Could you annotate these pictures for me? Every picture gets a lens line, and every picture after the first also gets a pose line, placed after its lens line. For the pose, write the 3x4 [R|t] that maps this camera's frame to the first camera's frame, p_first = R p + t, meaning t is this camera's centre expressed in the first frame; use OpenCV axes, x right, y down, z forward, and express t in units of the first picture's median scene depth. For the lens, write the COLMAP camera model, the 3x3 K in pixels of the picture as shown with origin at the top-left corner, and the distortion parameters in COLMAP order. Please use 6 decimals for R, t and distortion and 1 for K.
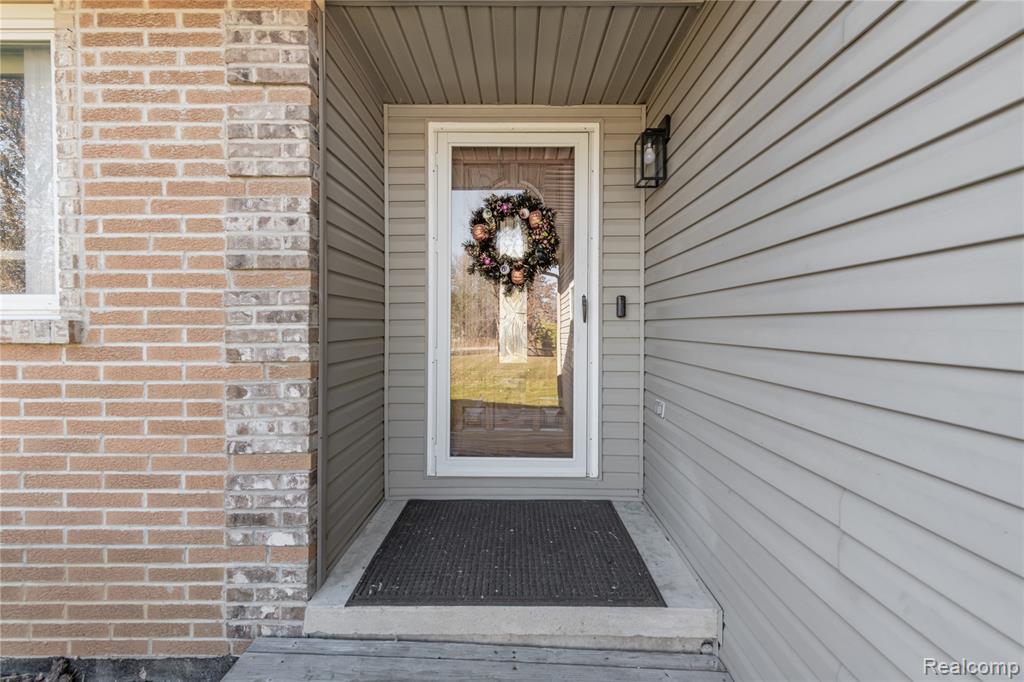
lens RADIAL K [[404.2, 0, 512.3], [0, 404.2, 324.6], [0, 0, 1]] dist [0.018160, 0.000003]
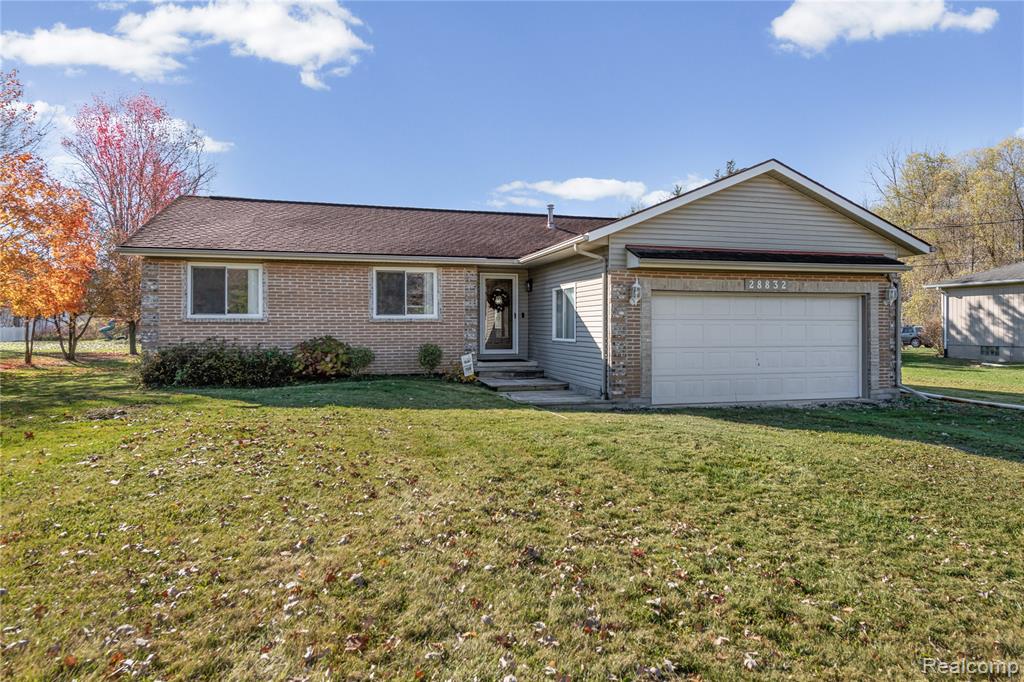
lens RADIAL K [[632.2, 0, 514.3], [0, 632.2, 329.7], [0, 0, 1]] dist [0.001444, -0.000648]
pose [[0.961570, -0.004546, 0.274523, -1.852066], [0.002750, 0.999972, 0.006926, 0.066131], [-0.274546, -0.005905, 0.961556, -6.058005]]
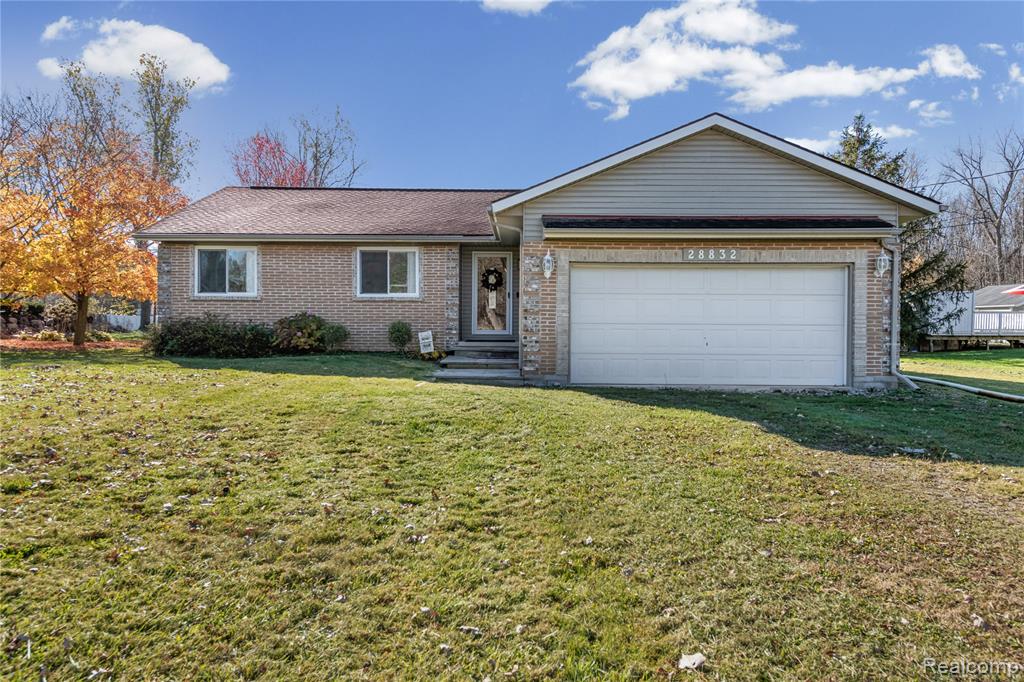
lens RADIAL K [[689.9, 0, 512.0], [0, 689.9, 341.0], [0, 0, 1]] dist [0.009832, 0.001418]
pose [[0.999994, 0.003391, -0.000953, 0.238869], [-0.003360, 0.999541, 0.030107, 0.236782], [0.001055, -0.030104, 0.999546, -6.773935]]
